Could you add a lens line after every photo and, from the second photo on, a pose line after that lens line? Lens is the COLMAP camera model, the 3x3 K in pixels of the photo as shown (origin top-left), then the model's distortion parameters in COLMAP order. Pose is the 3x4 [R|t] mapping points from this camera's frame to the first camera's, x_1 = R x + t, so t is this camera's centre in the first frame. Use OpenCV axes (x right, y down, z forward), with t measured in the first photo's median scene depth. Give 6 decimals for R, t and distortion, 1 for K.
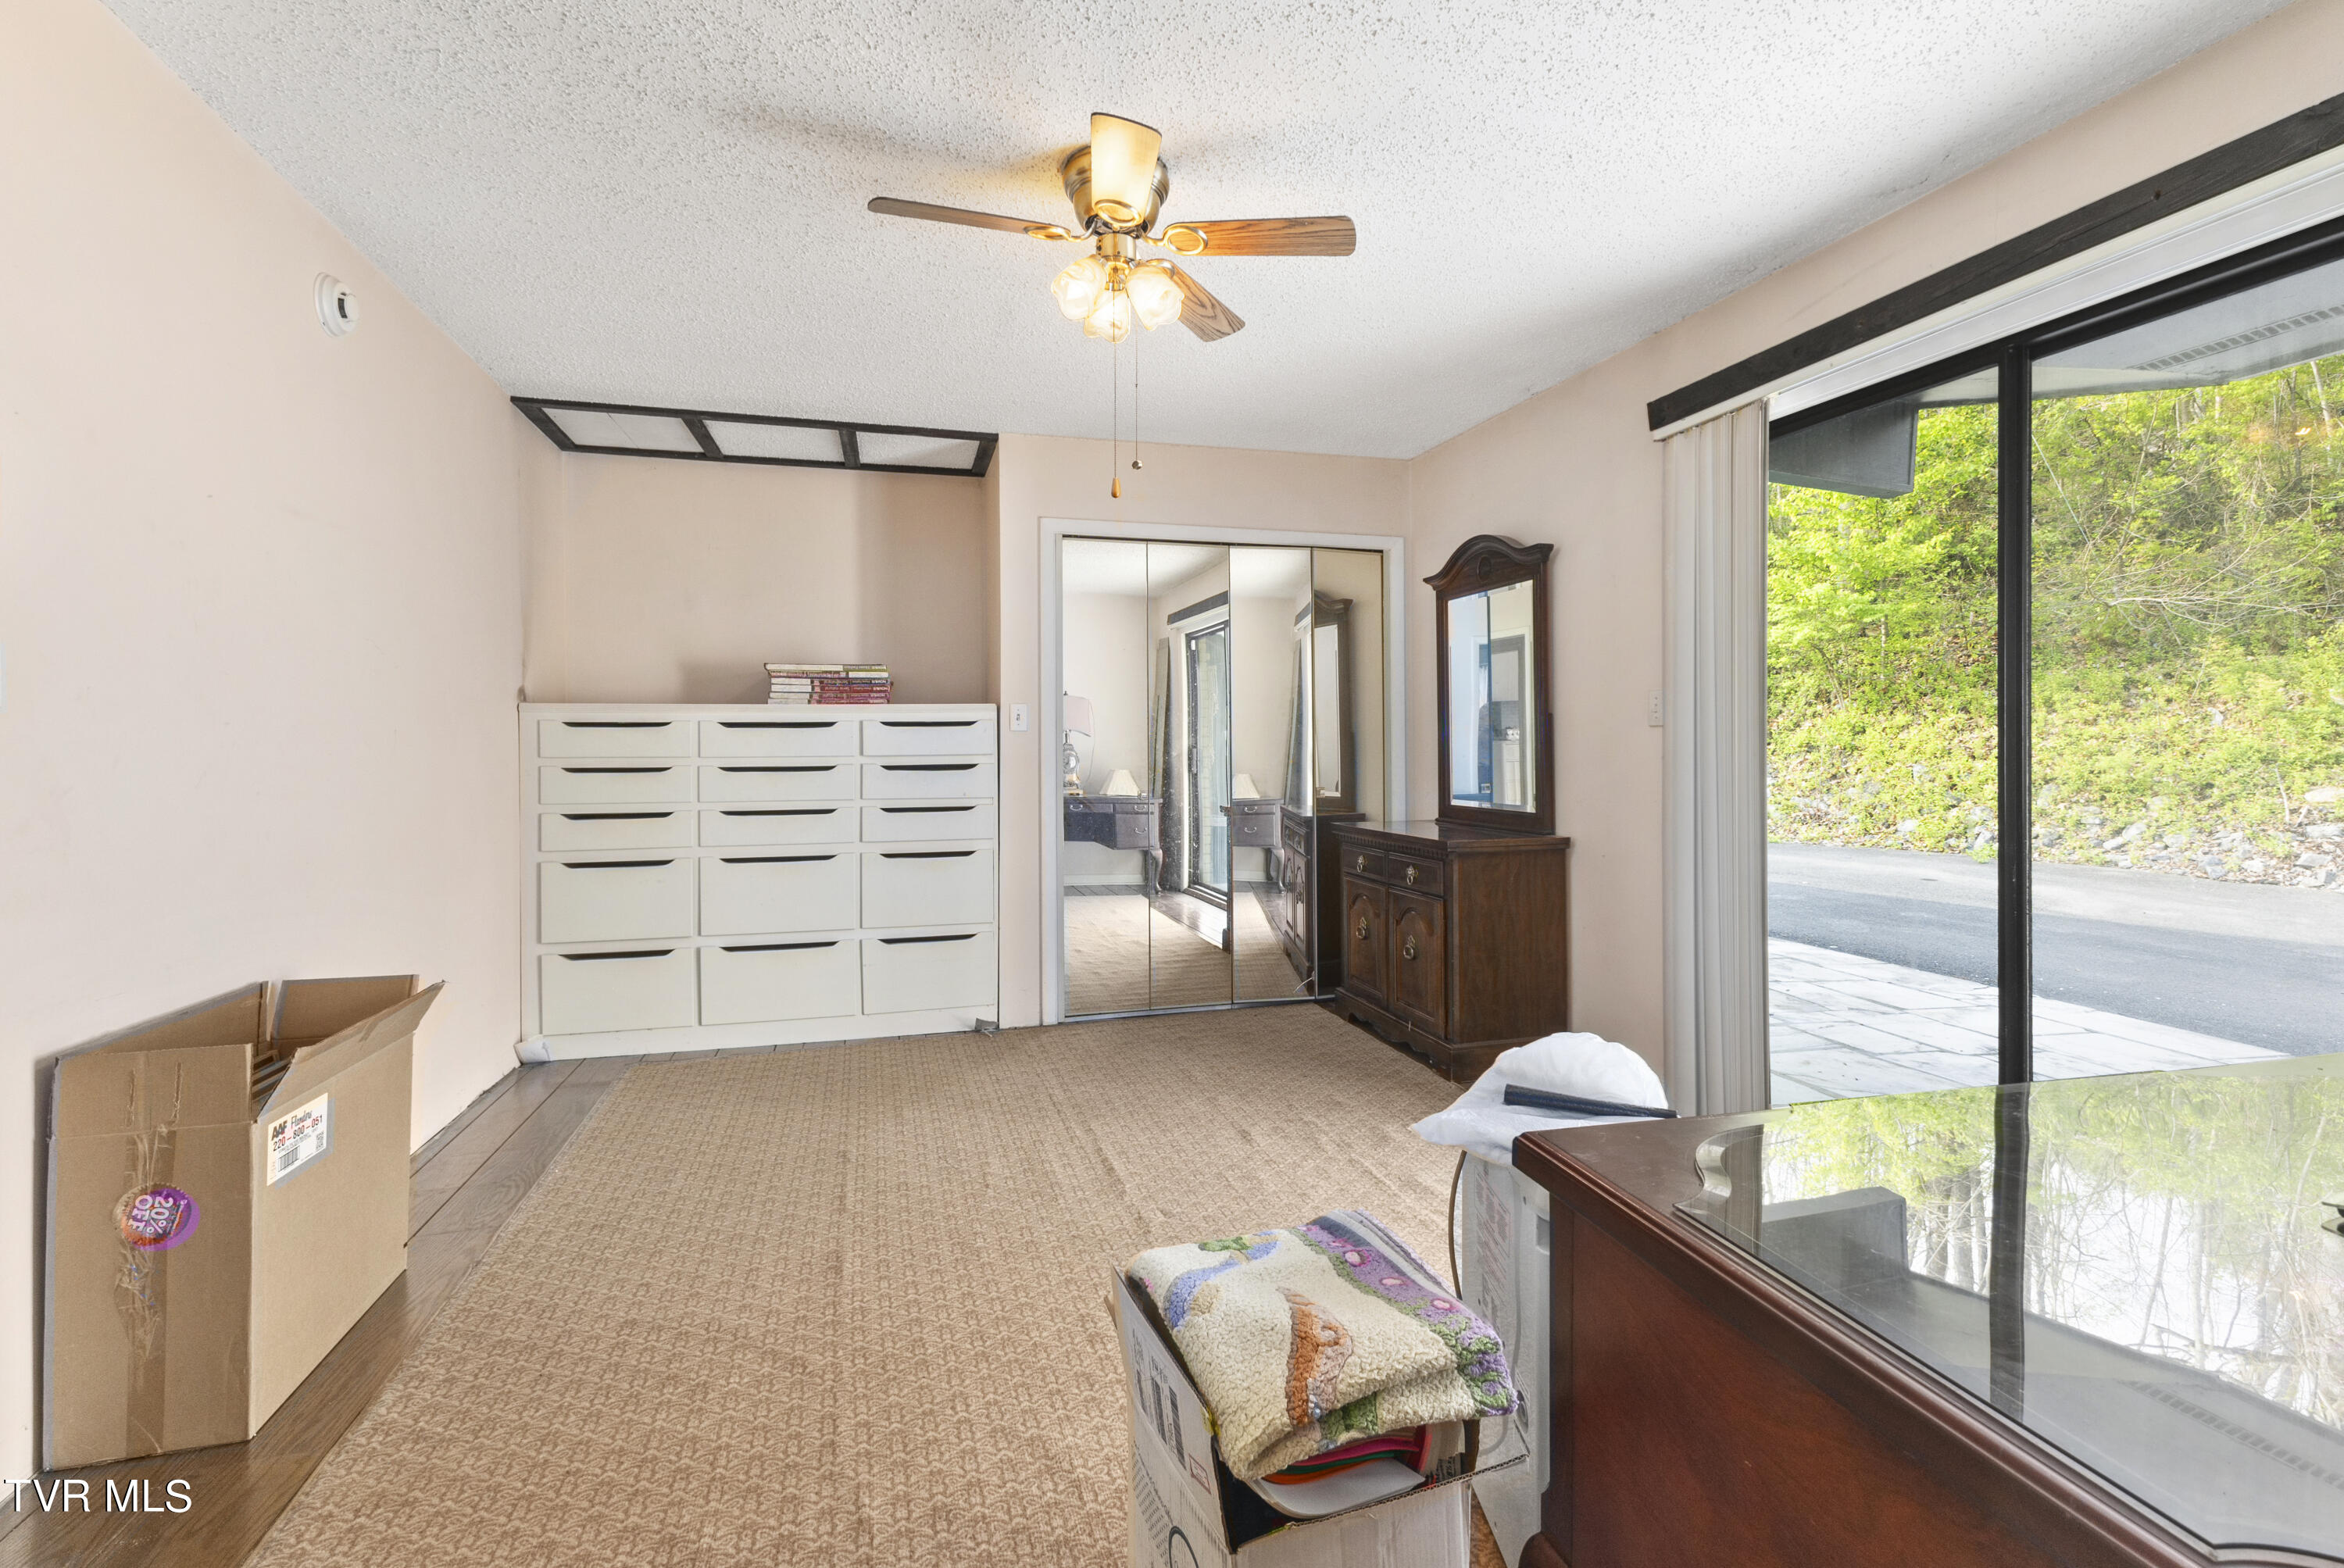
lens RADIAL K [[1046.7, 0, 1174.6], [0, 1046.7, 766.6], [0, 0, 1]] dist [0.001507, 0.000116]
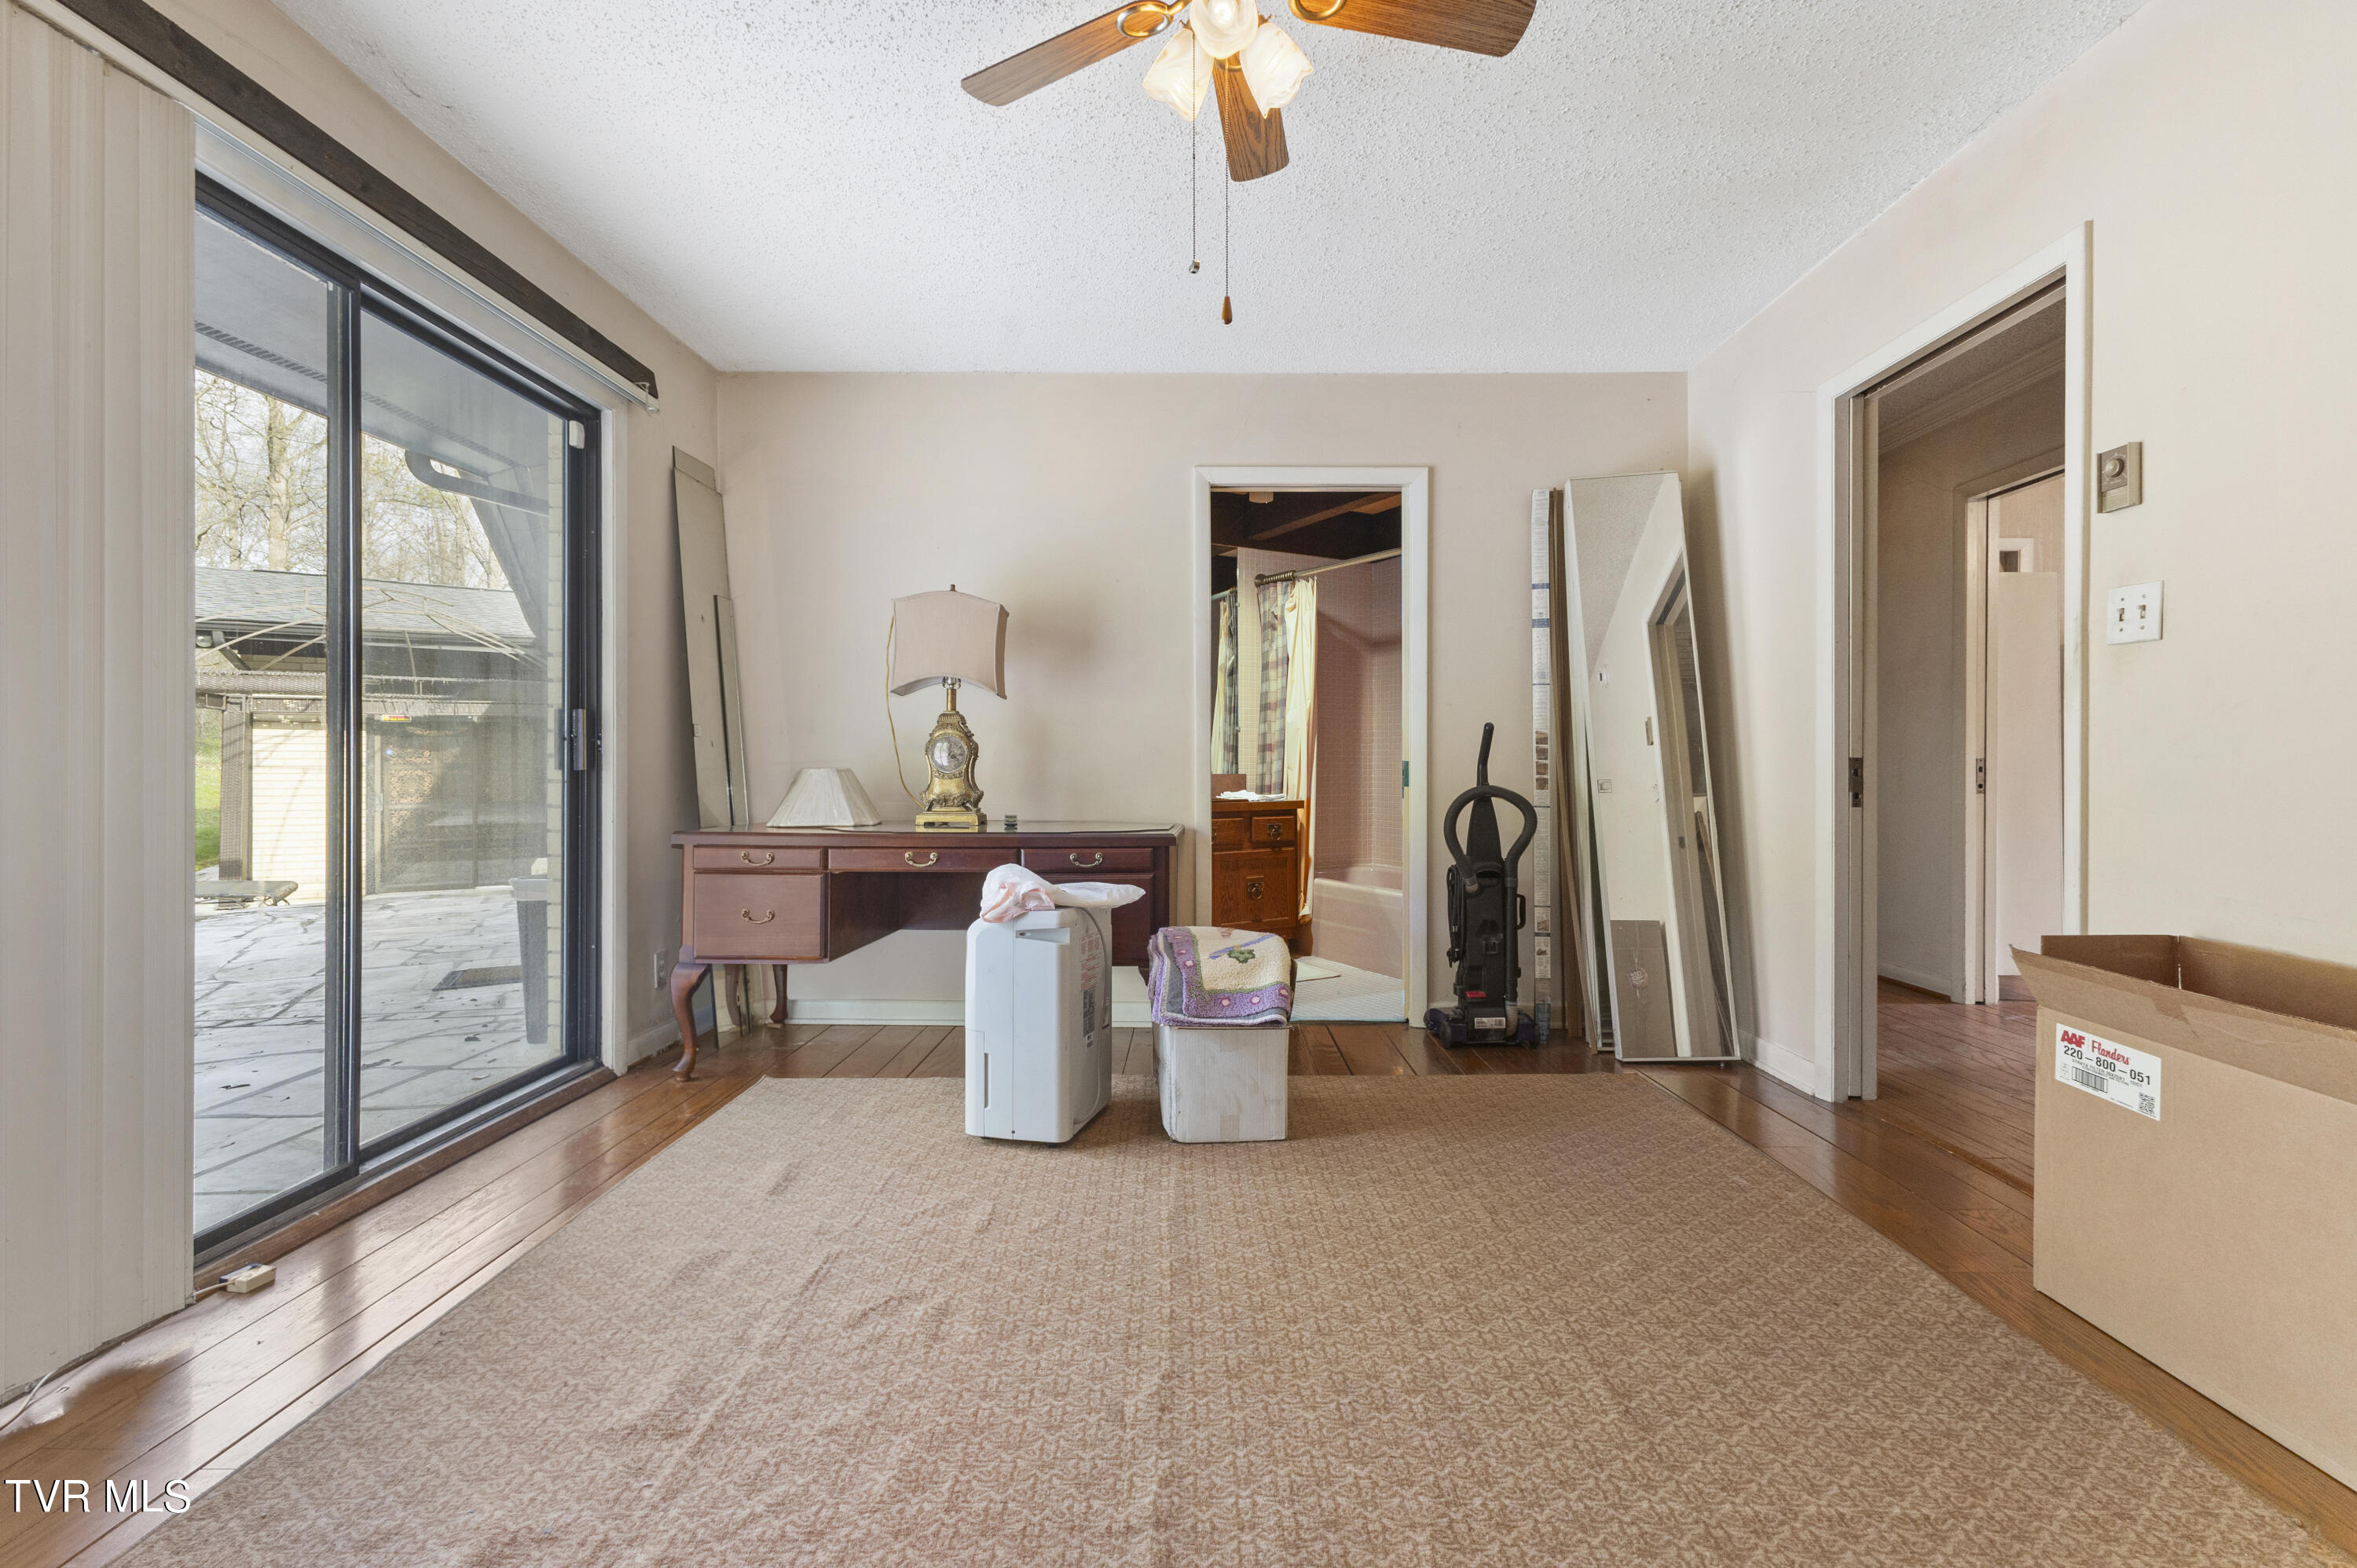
lens RADIAL K [[1052.5, 0, 1179.8], [0, 1052.5, 770.8], [0, 0, 1]] dist [0.001507, 0.000116]
pose [[-0.963332, 0.004307, 0.268279, -0.273824], [0.006797, 0.999942, 0.008356, 0.065914], [-0.268227, 0.009873, -0.963305, 2.075985]]
